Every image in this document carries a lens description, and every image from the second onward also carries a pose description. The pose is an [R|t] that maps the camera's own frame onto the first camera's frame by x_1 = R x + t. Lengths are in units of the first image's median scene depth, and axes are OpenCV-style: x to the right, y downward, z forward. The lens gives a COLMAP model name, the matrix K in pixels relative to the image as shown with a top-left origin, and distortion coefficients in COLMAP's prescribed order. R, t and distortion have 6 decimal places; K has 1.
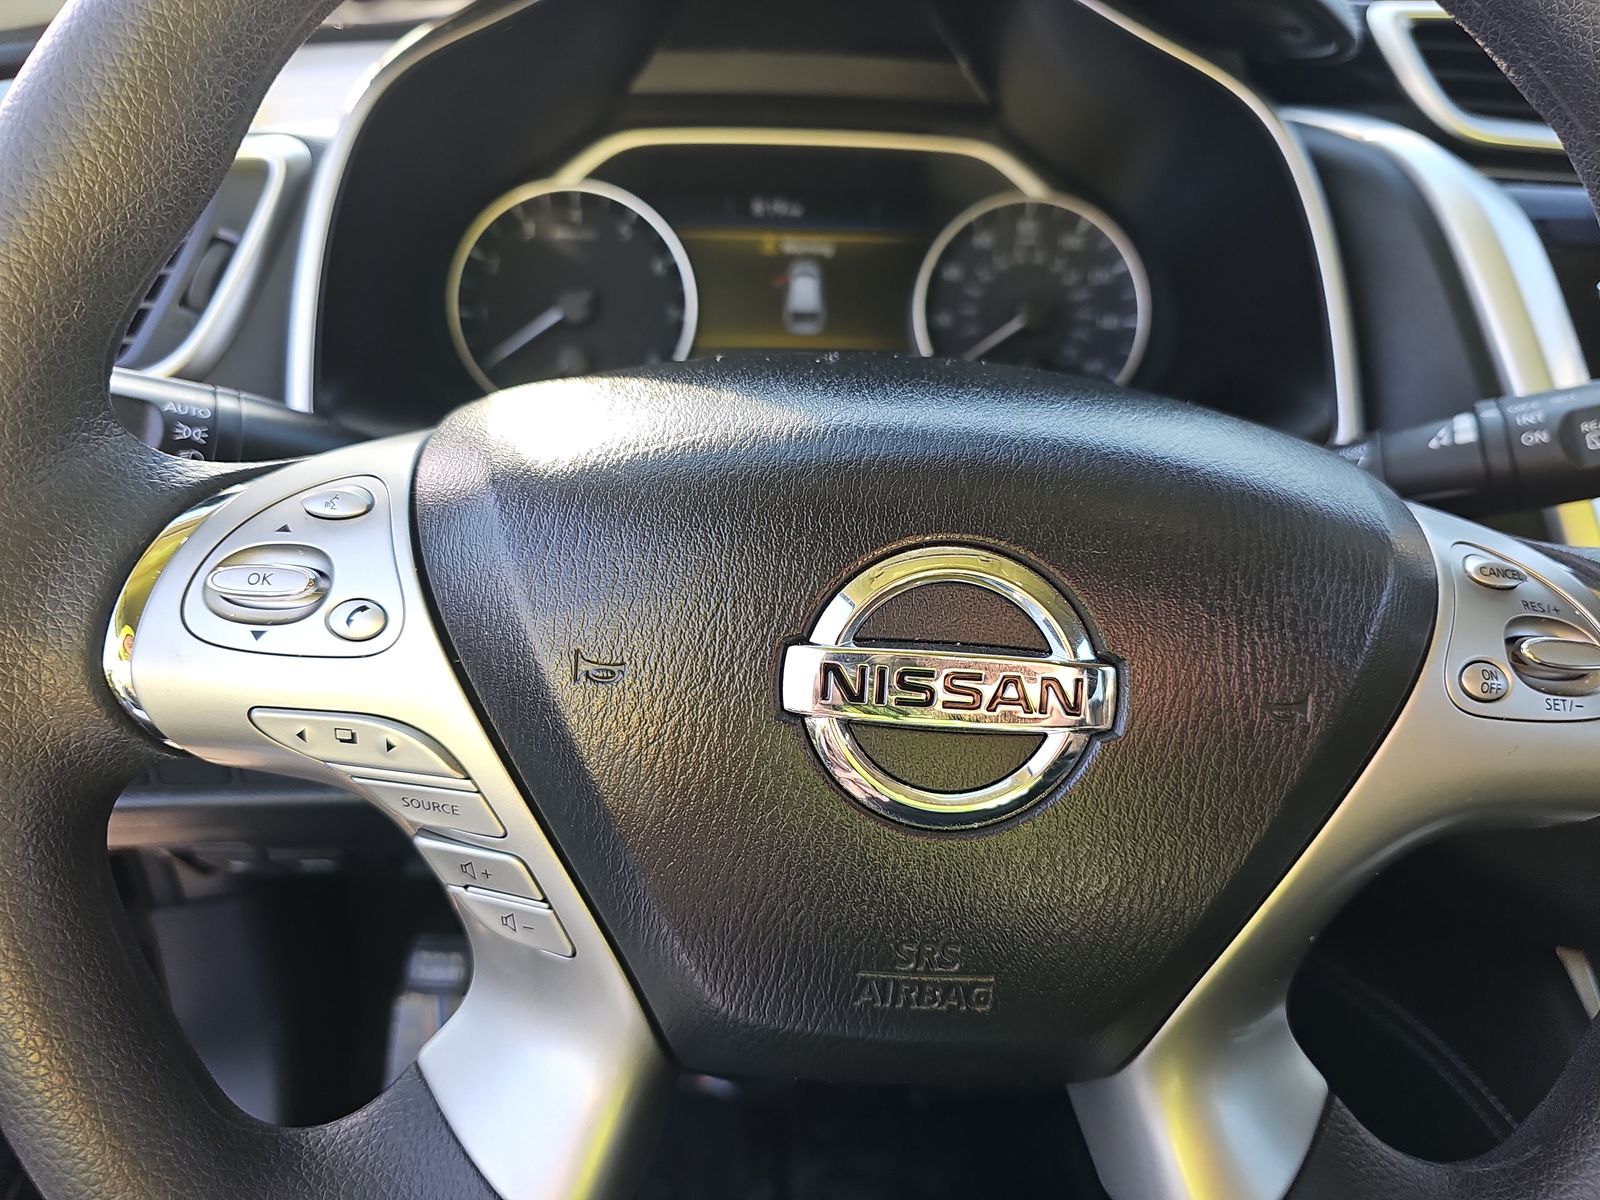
lens RADIAL K [[1116.9, 0, 802.1], [0, 1116.9, 560.6], [0, 0, 1]] dist [-0.004986, -0.005024]
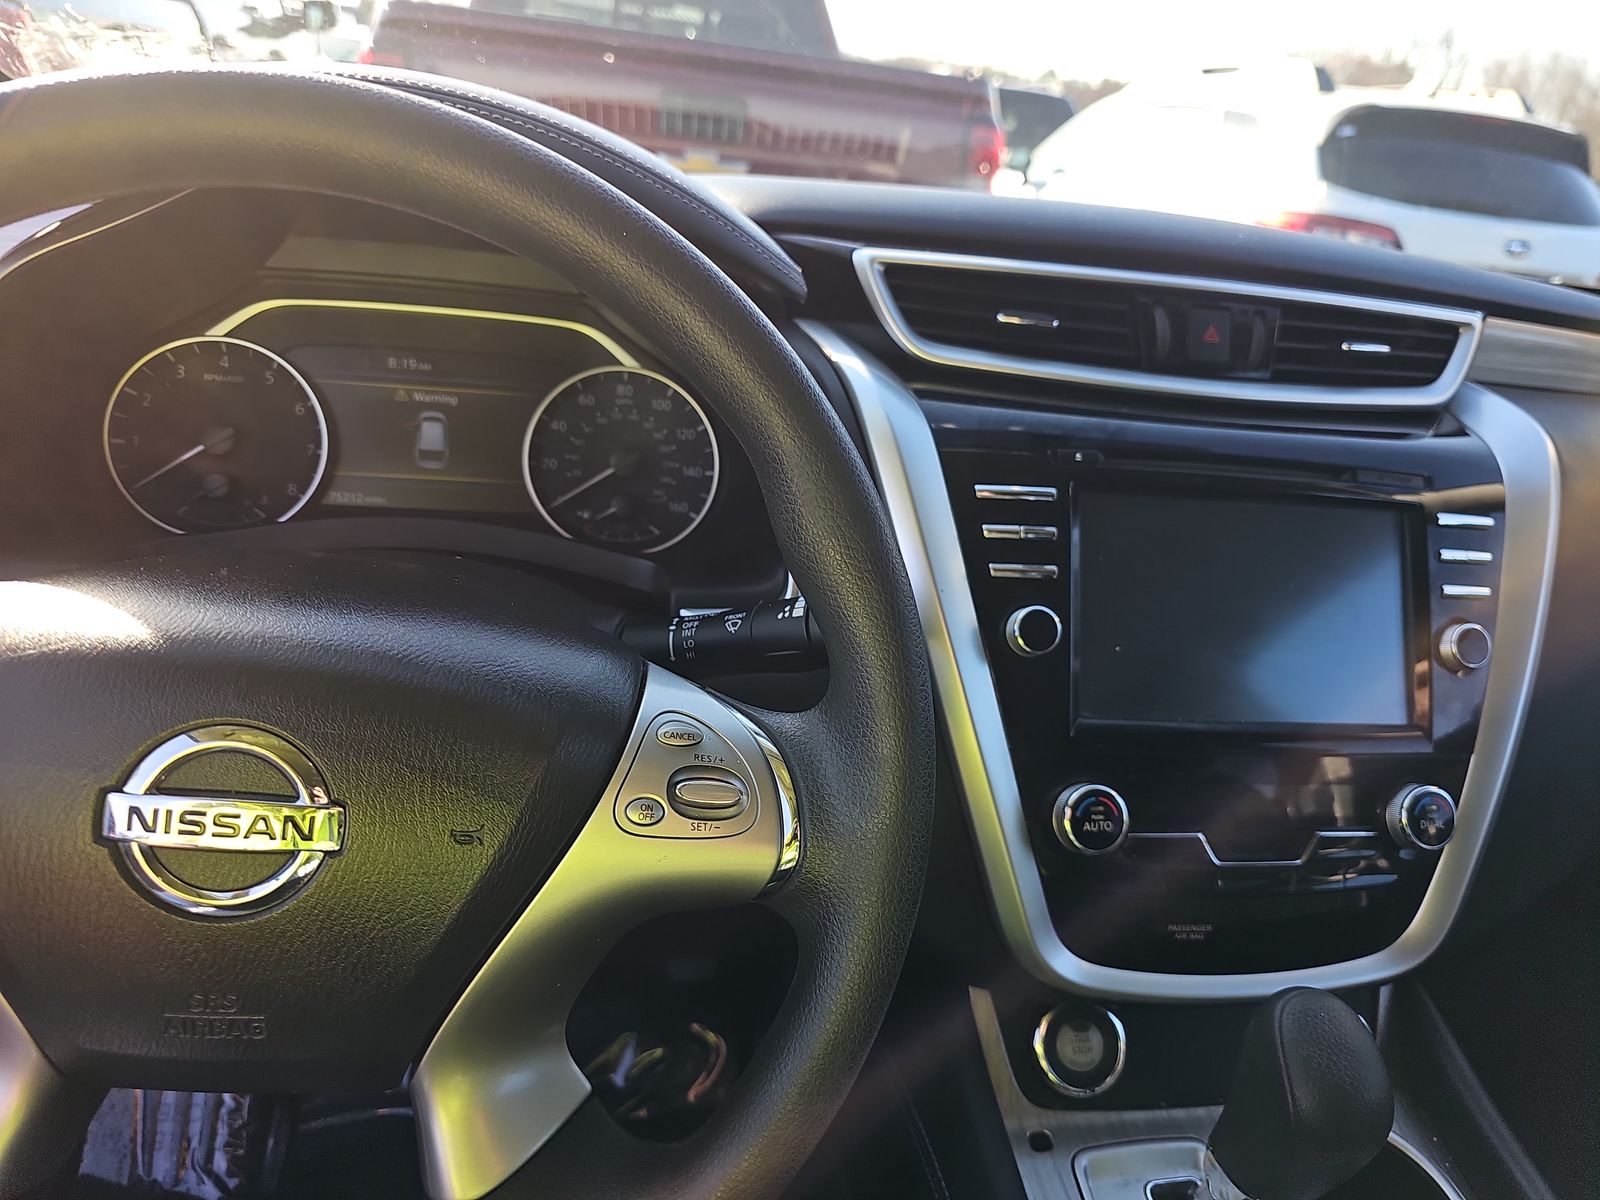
lens RADIAL K [[1086.2, 0, 796.9], [0, 1086.2, 578.2], [0, 0, 1]] dist [0.057992, -0.056879]
pose [[0.992616, 0.035634, 0.115943, 0.287370], [-0.033539, 0.999238, -0.019966, -0.084433], [-0.116567, 0.015930, 0.993055, -0.227792]]
